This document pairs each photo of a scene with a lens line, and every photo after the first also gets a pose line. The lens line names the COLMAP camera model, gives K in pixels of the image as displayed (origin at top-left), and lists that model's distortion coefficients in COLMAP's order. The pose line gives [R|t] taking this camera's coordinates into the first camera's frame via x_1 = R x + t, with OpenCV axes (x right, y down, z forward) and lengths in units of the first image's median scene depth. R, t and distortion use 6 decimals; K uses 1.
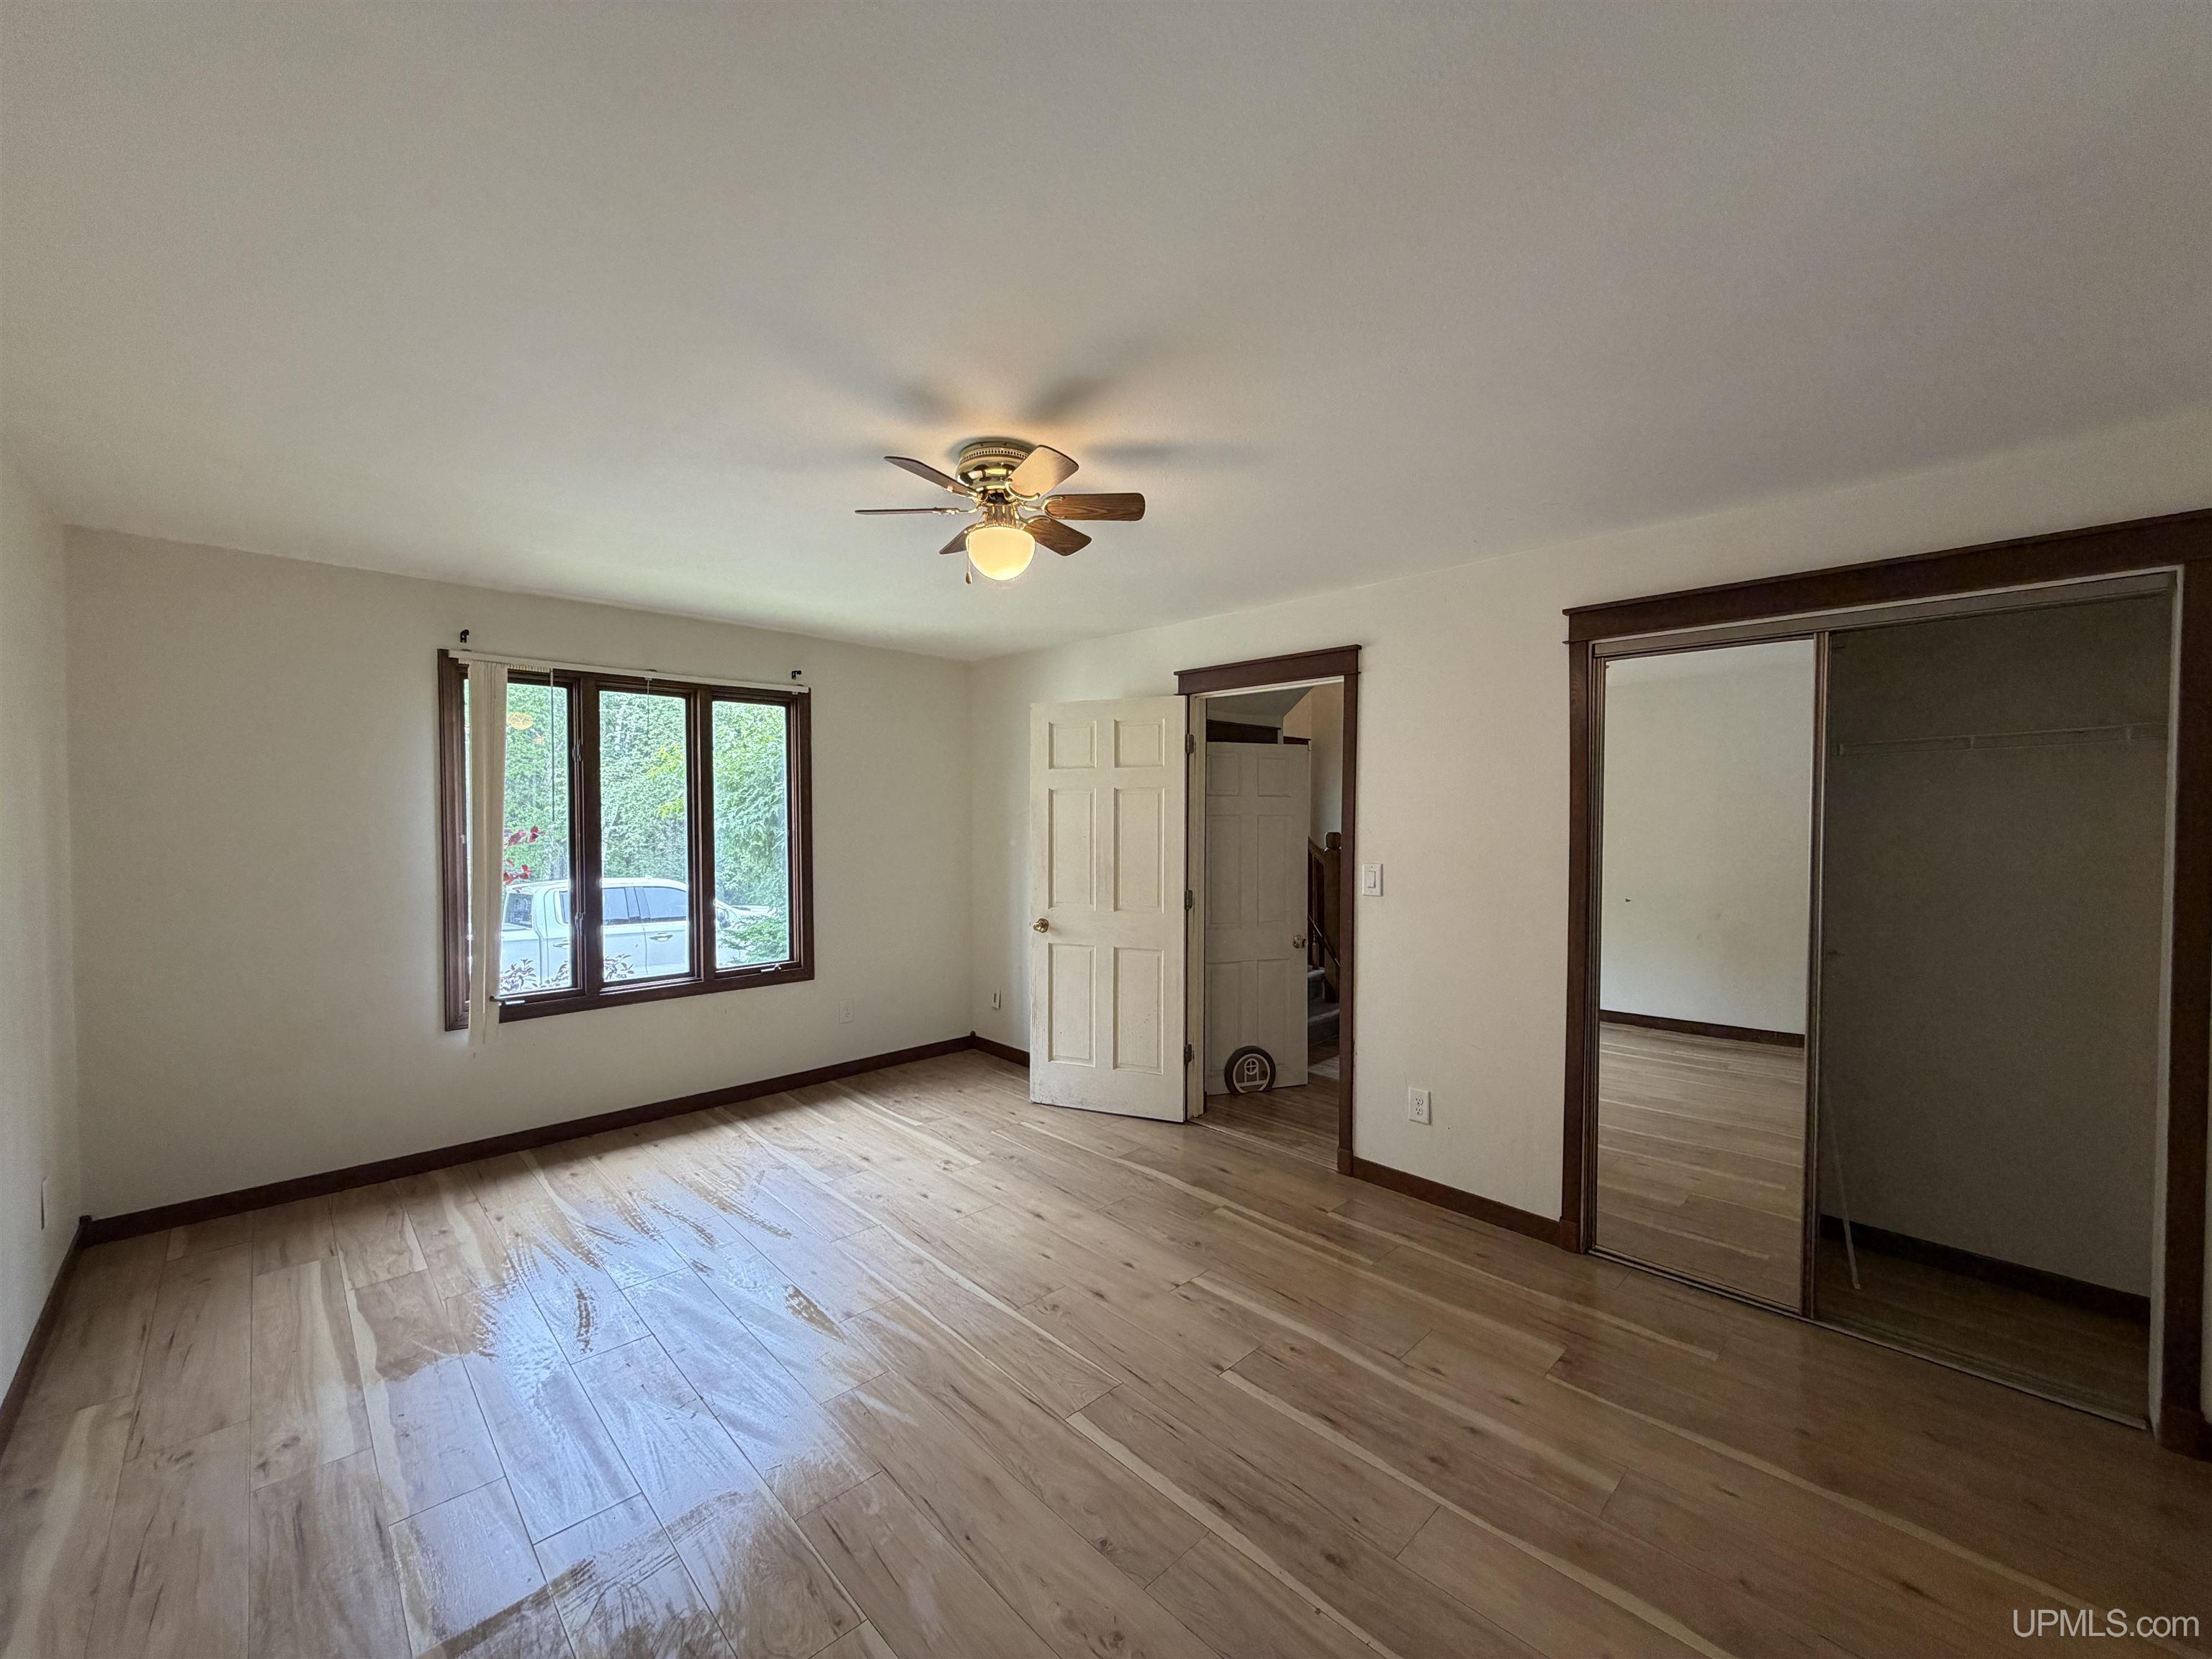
lens RADIAL K [[880.6, 0, 1099.1], [0, 880.6, 831.2], [0, 0, 1]] dist [0.000564, 0.000014]
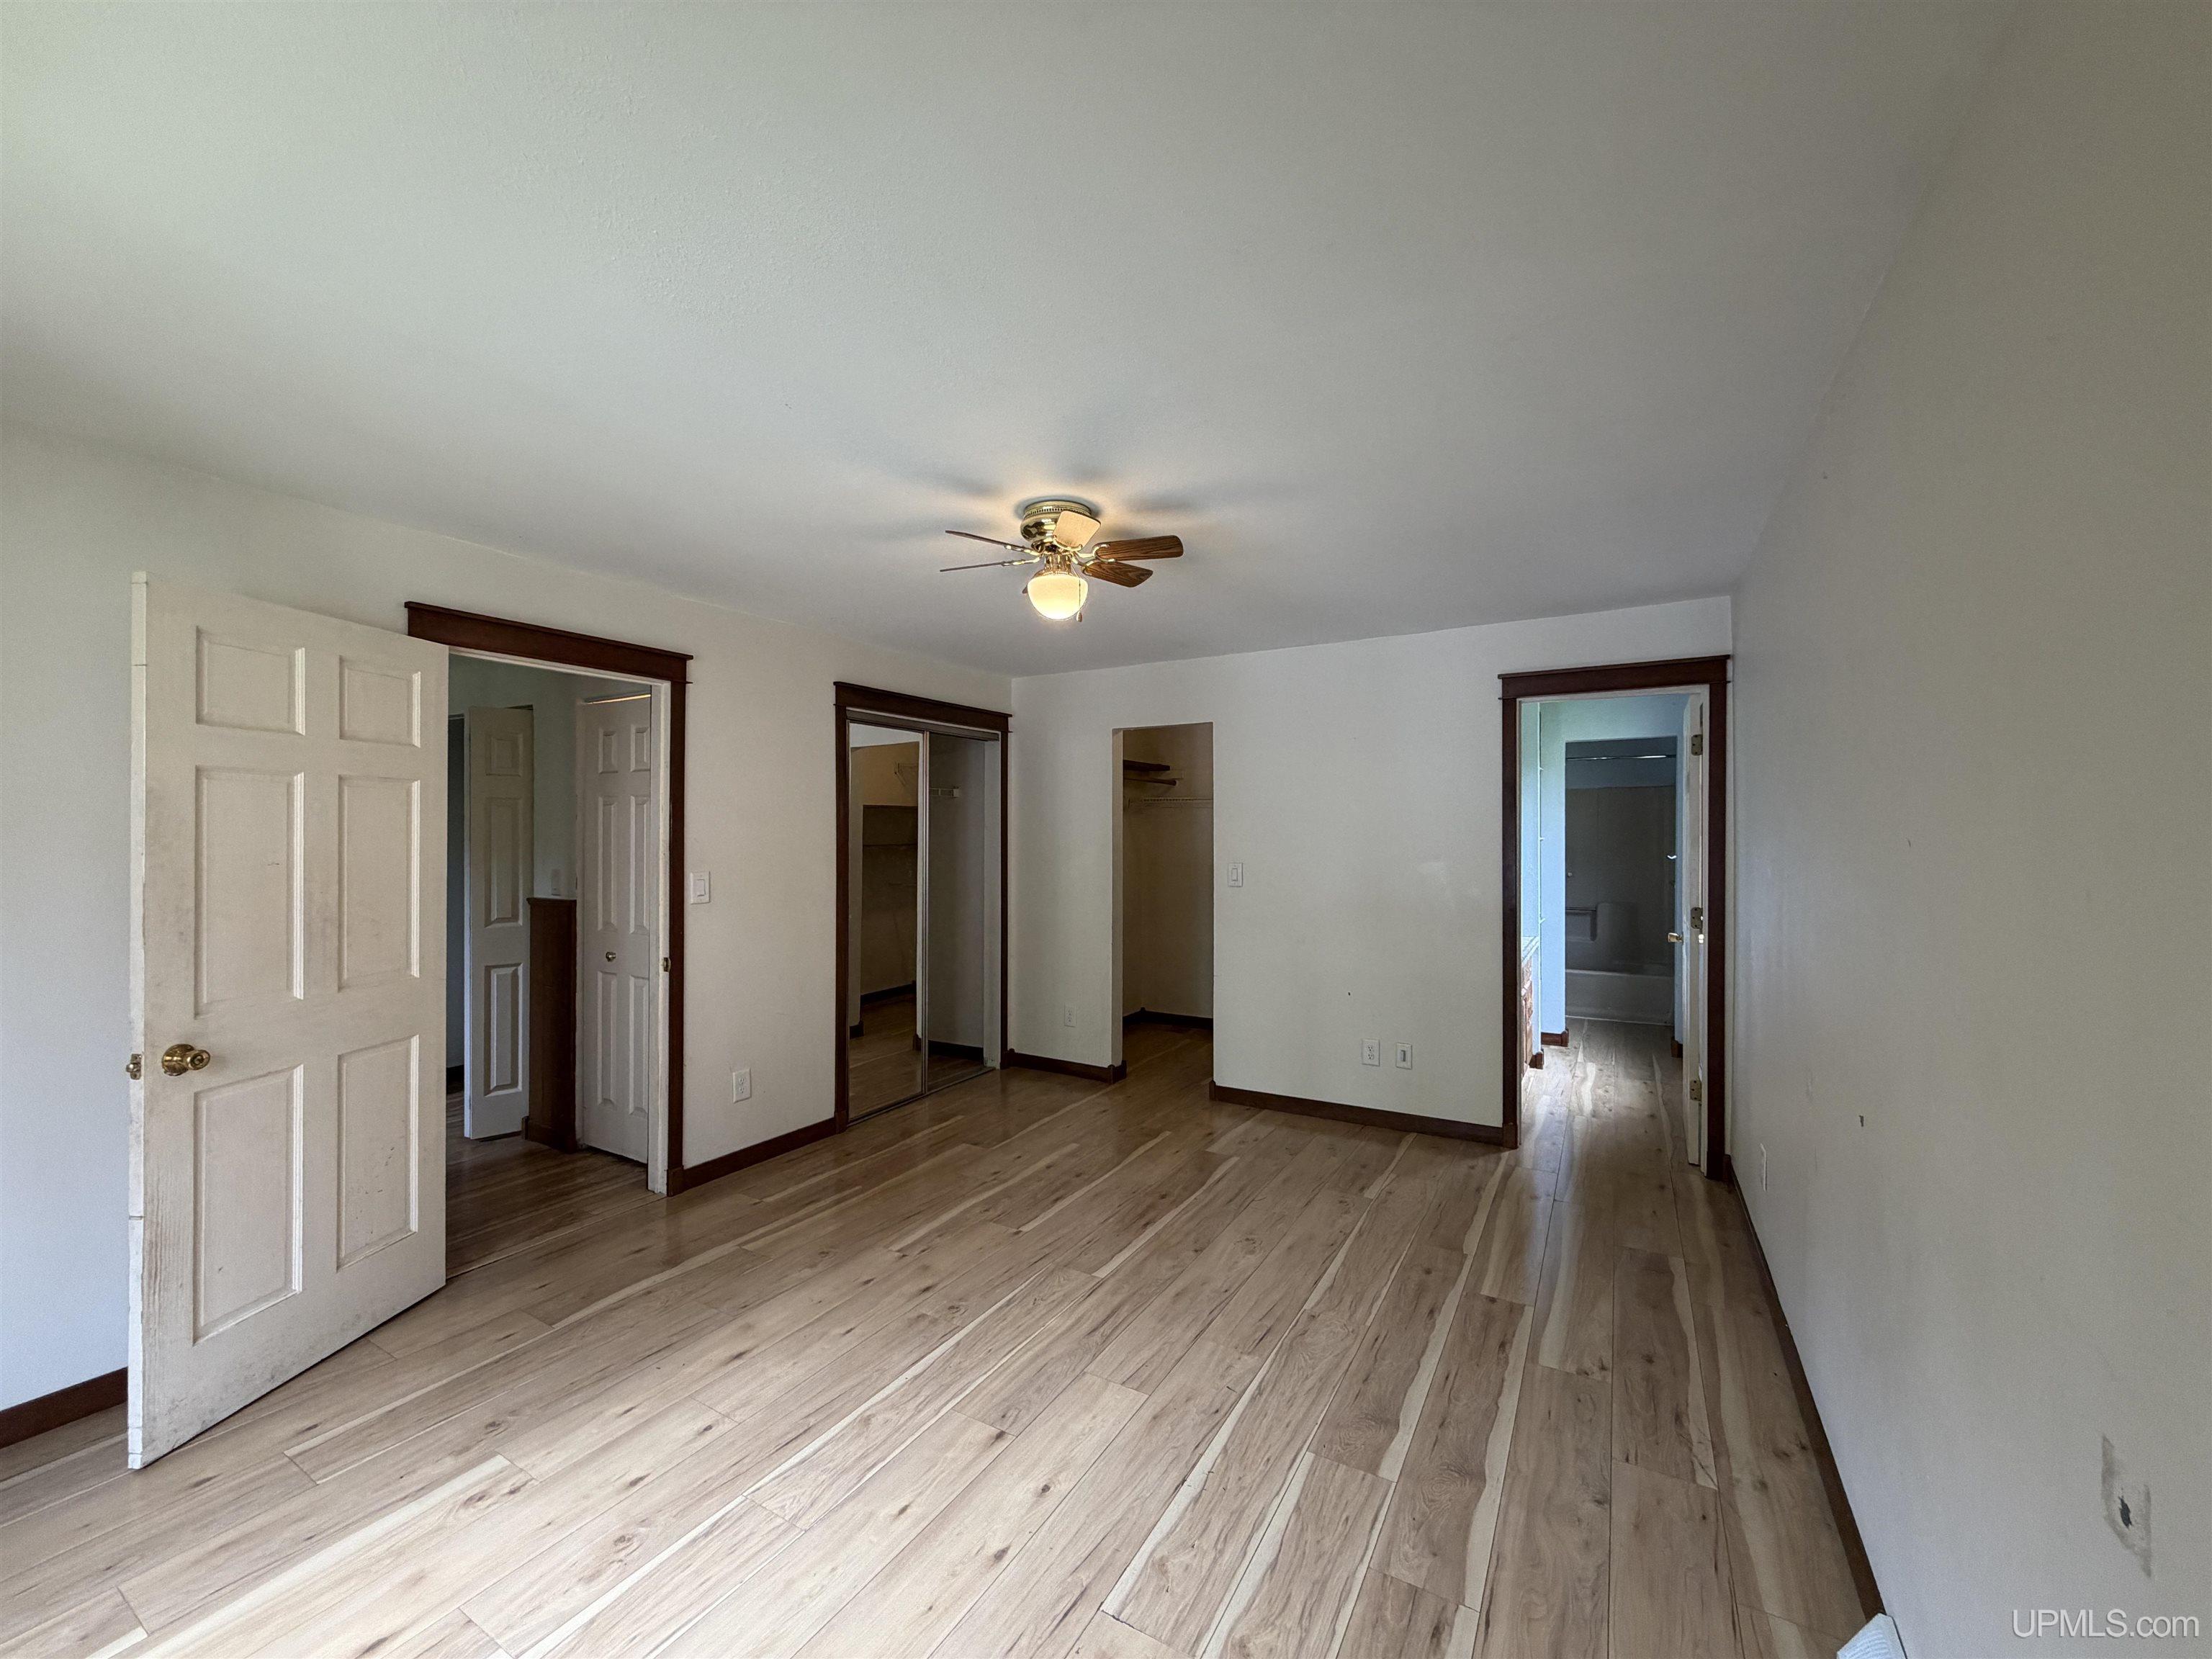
lens RADIAL K [[885.6, 0, 1104.2], [0, 885.6, 824.4], [0, 0, 1]] dist [-0.003353, -0.000112]
pose [[-0.273036, 0.006187, 0.961984, -0.864782], [0.019685, 0.999806, -0.000843, -0.009101], [-0.961802, 0.018707, -0.273105, 0.880787]]
